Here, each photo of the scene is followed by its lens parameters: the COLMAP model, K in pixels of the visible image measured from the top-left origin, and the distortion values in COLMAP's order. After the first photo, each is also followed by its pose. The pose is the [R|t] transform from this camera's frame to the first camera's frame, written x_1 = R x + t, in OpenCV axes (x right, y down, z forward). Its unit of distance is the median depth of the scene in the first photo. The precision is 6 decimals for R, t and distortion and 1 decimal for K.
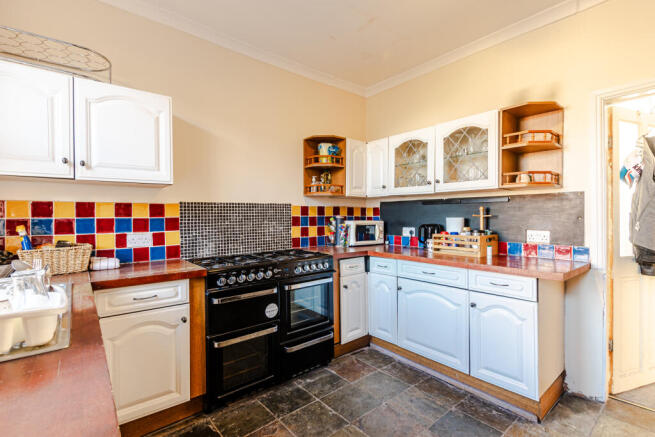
lens RADIAL K [[305.3, 0, 327.5], [0, 305.3, 218.5], [0, 0, 1]] dist [-0.000199, 0.000203]
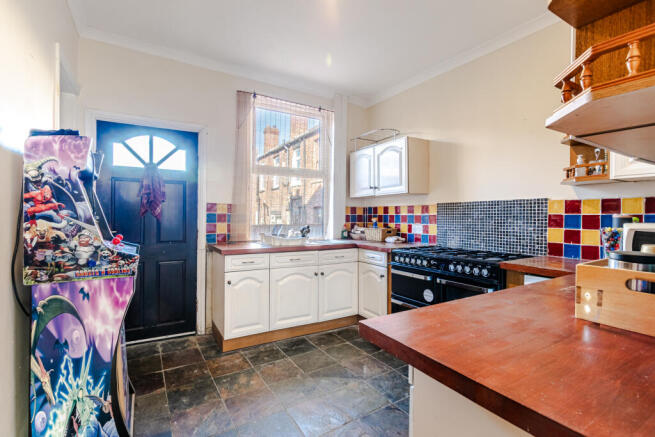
lens RADIAL K [[305.3, 0, 327.5], [0, 305.3, 218.5], [0, 0, 1]] dist [-0.000199, 0.000203]
pose [[-0.154717, 0.019454, -0.987767, 0.794557], [-0.006159, 0.999768, 0.020655, -0.009886], [0.987940, 0.009279, -0.154561, 0.623732]]
